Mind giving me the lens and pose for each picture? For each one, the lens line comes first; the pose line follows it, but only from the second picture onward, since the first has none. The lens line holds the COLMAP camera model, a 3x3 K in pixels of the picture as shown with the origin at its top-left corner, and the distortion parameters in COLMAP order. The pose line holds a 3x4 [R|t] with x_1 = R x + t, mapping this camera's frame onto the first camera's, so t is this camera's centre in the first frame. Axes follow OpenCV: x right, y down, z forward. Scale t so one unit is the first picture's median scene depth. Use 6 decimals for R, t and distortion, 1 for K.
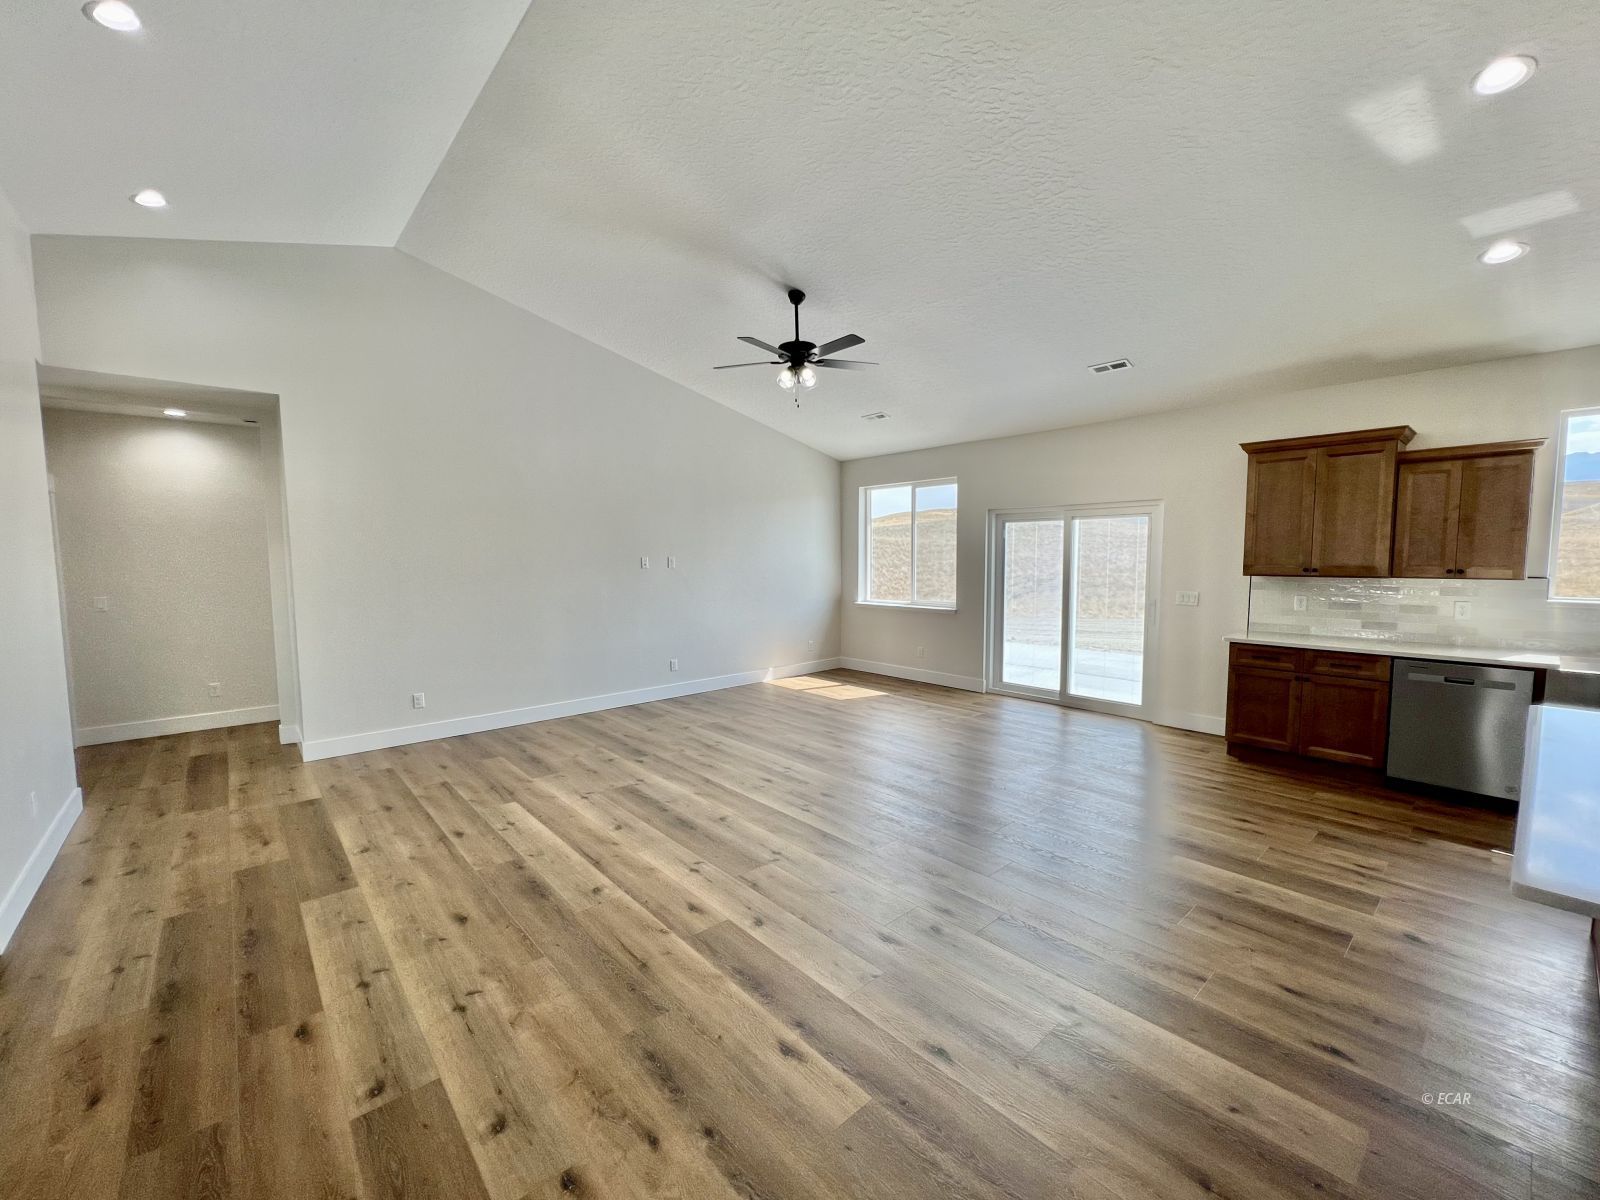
lens RADIAL K [[654.8, 0, 800.0], [0, 654.8, 600.0], [0, 0, 1]] dist [0.001311, 0.000156]
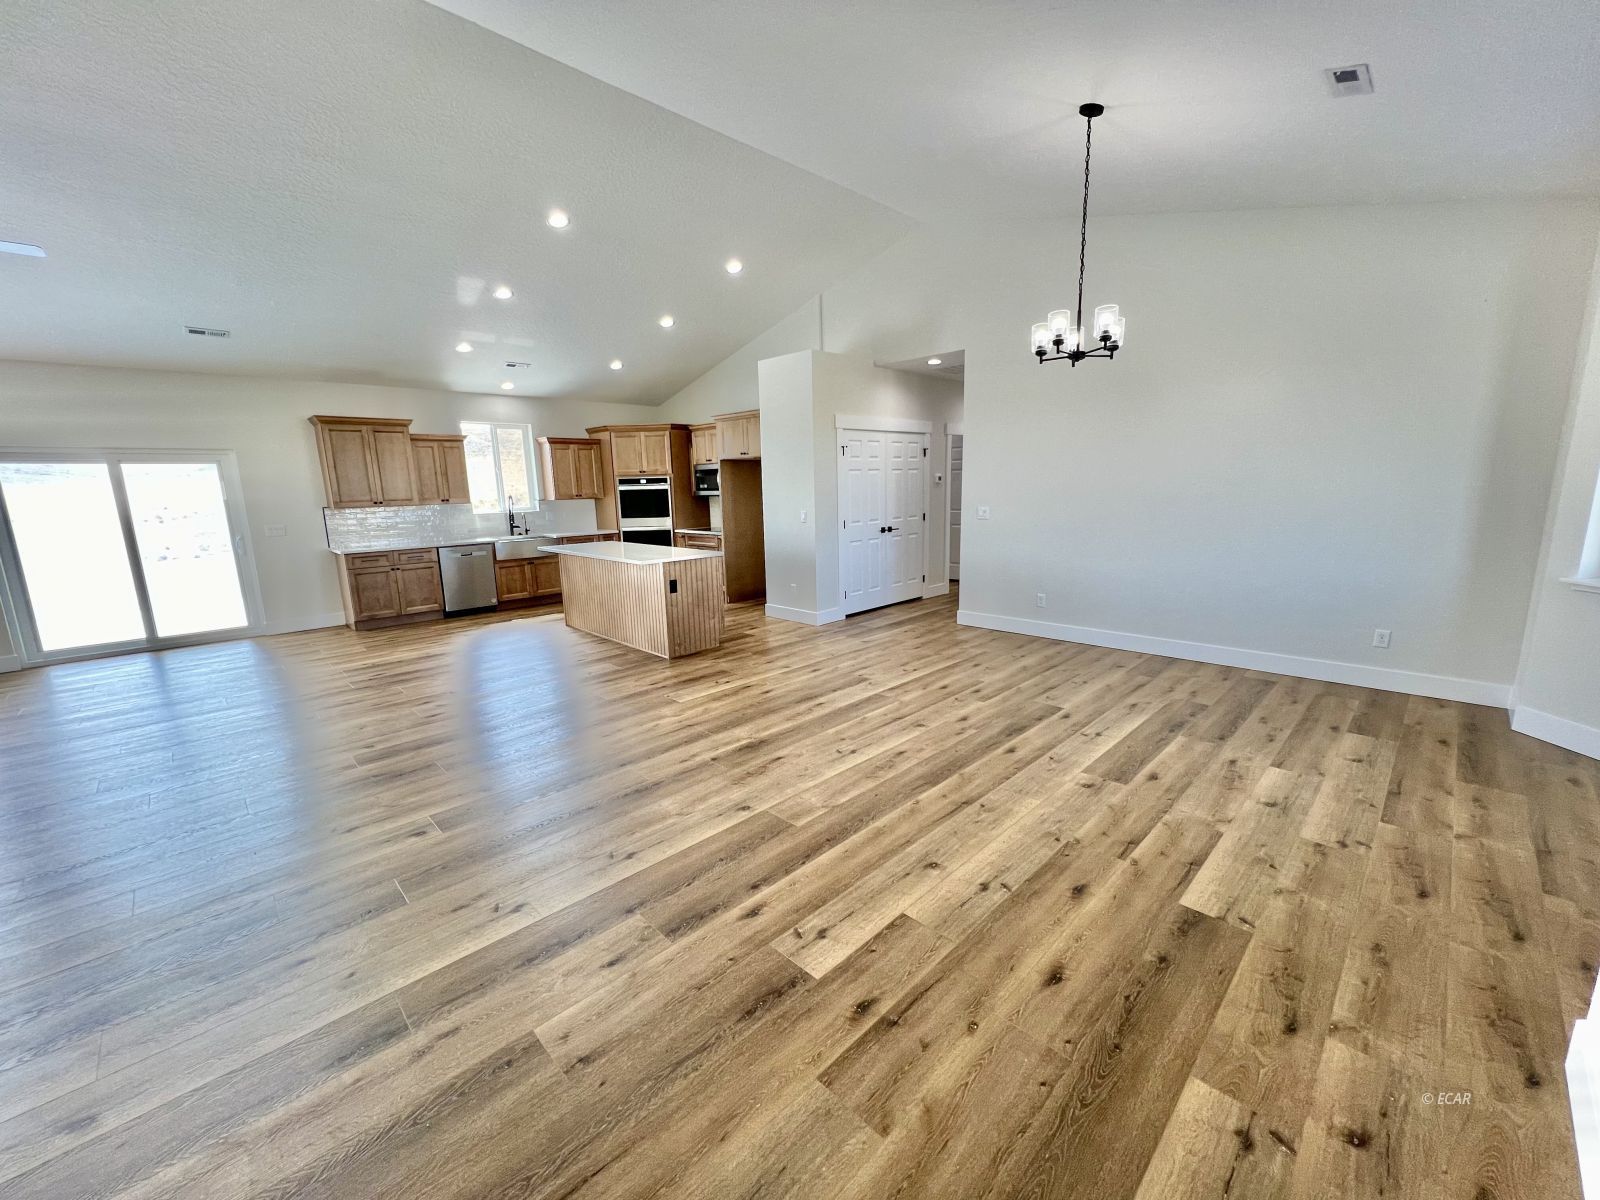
lens RADIAL K [[638.3, 0, 800.0], [0, 638.3, 600.0], [0, 0, 1]] dist [0.001055, 0.000165]
pose [[-0.050949, -0.170717, 0.984002, -0.879928], [0.099348, 0.979528, 0.175085, 0.017287], [-0.993748, 0.106679, -0.032946, 0.046488]]
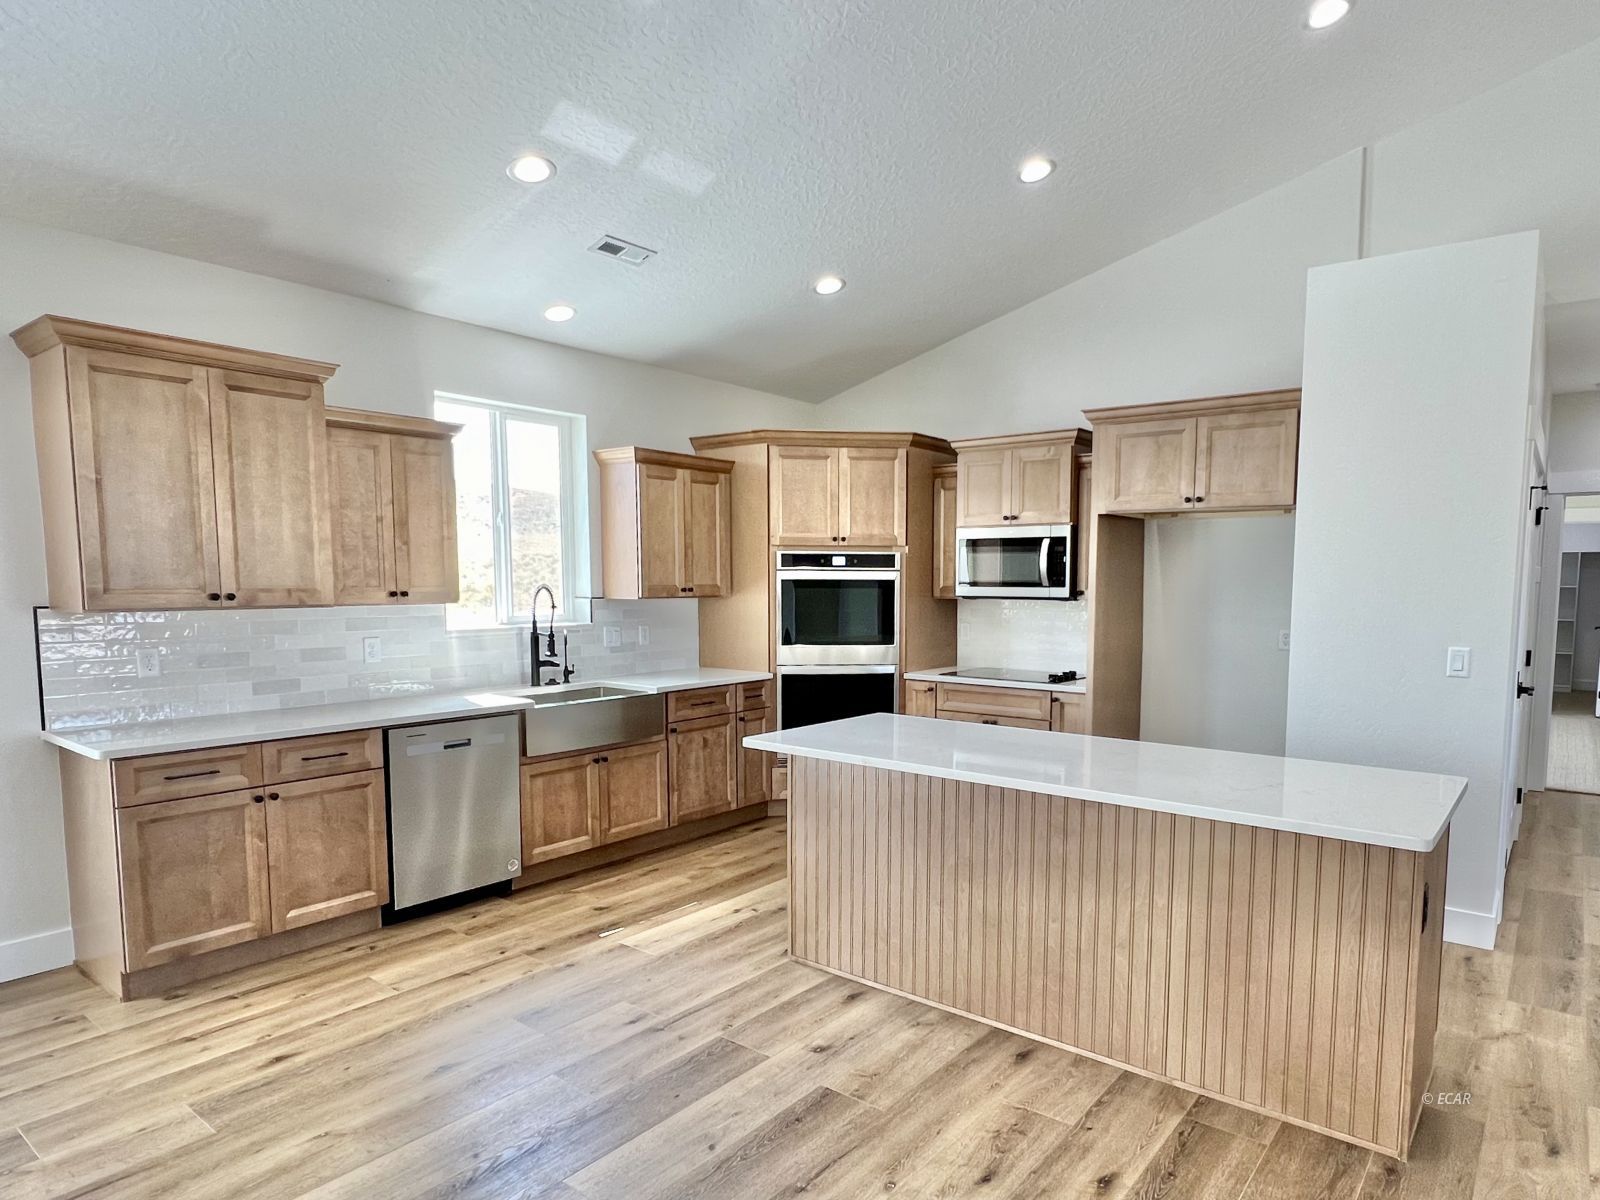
lens RADIAL K [[947.0, 0, 861.7], [0, 947.0, 663.3], [0, 0, 1]] dist [0.000508, 0.002386]
pose [[-0.201923, -0.082459, 0.975924, -0.089400], [0.070132, 0.992674, 0.098385, -0.032090], [-0.976887, 0.088310, -0.194660, 0.659298]]
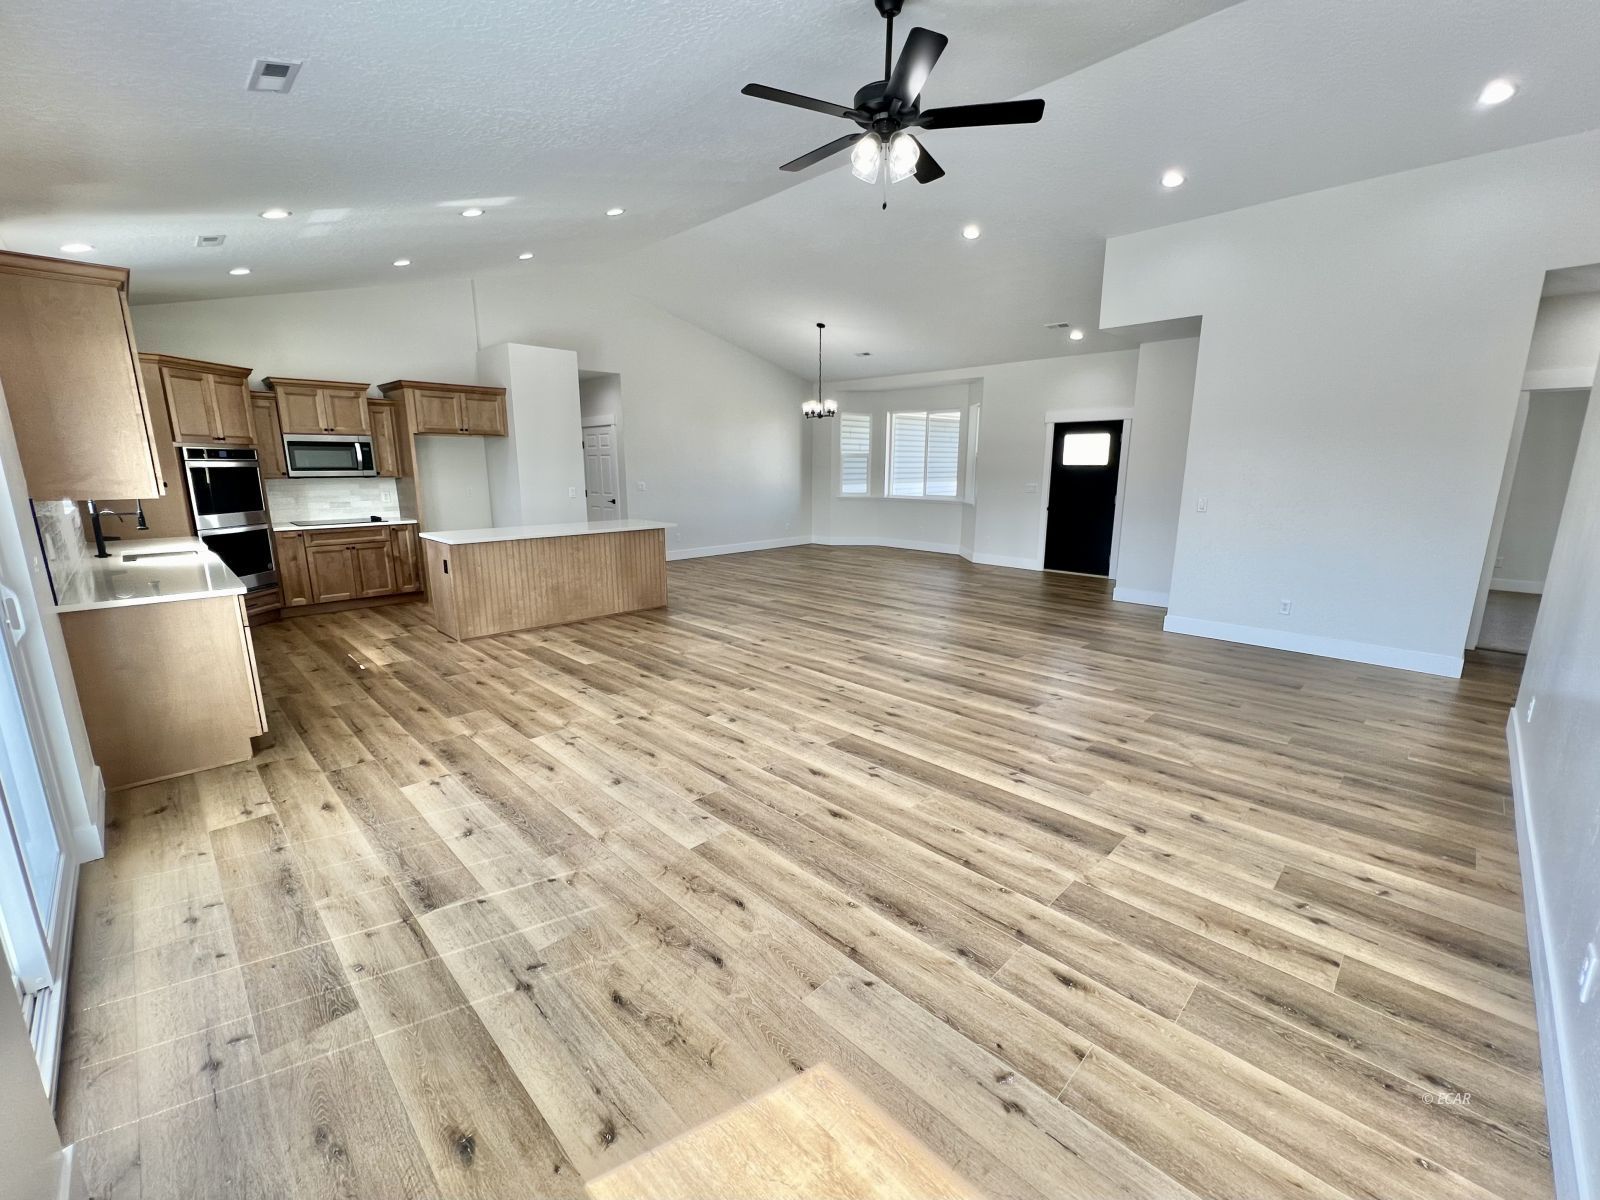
lens RADIAL K [[654.8, 0, 800.0], [0, 654.8, 600.0], [0, 0, 1]] dist [0.001311, 0.000156]
pose [[-0.998203, 0.018808, -0.056887, 0.124678], [0.002261, 0.960599, 0.277928, -0.125545], [0.059873, 0.277300, -0.958916, 1.806785]]
